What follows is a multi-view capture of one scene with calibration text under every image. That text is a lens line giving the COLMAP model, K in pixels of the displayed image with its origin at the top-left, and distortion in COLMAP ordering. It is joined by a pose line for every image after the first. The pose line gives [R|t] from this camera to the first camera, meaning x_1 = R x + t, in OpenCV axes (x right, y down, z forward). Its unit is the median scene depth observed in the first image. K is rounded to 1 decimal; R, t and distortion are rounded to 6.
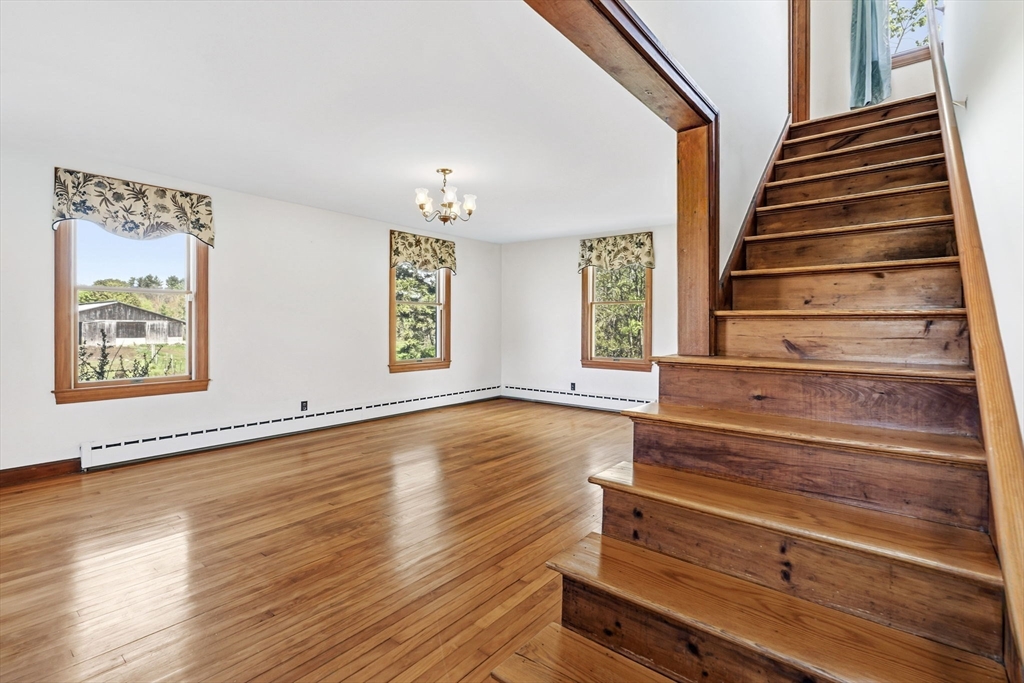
lens RADIAL K [[477.3, 0, 513.9], [0, 477.3, 326.4], [0, 0, 1]] dist [-0.003100, -0.000722]
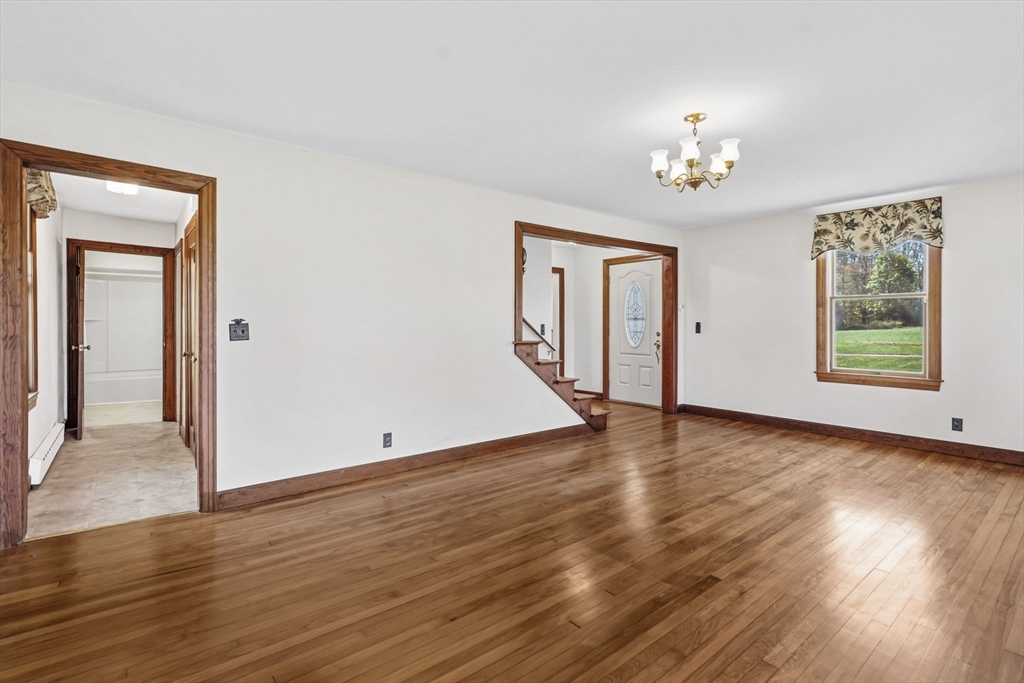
lens RADIAL K [[481.7, 0, 512.1], [0, 481.7, 323.1], [0, 0, 1]] dist [-0.001734, 0.000641]
pose [[-0.978505, -0.004698, 0.206170, -0.021155], [-0.004652, 0.999989, 0.000711, -0.008967], [-0.206171, -0.000263, -0.978516, 1.614092]]
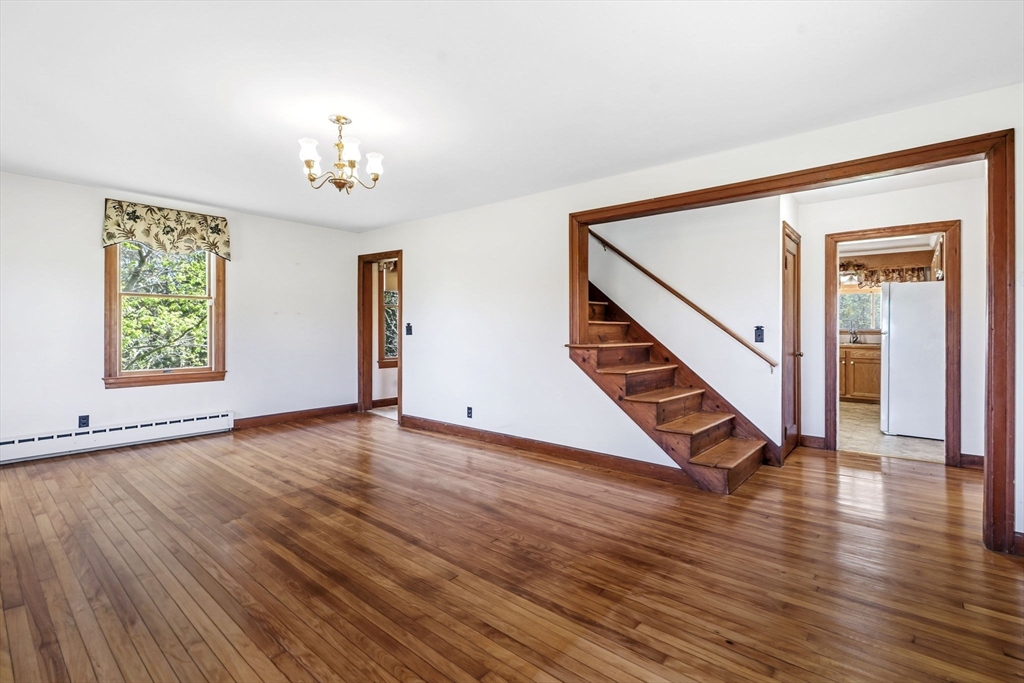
lens RADIAL K [[473.5, 0, 514.6], [0, 473.5, 328.0], [0, 0, 1]] dist [-0.005879, 0.000413]
pose [[0.019398, -0.003317, 0.999806, -0.789680], [-0.001219, 0.999994, 0.003342, -0.004061], [-0.999811, -0.001284, 0.019394, 0.647677]]
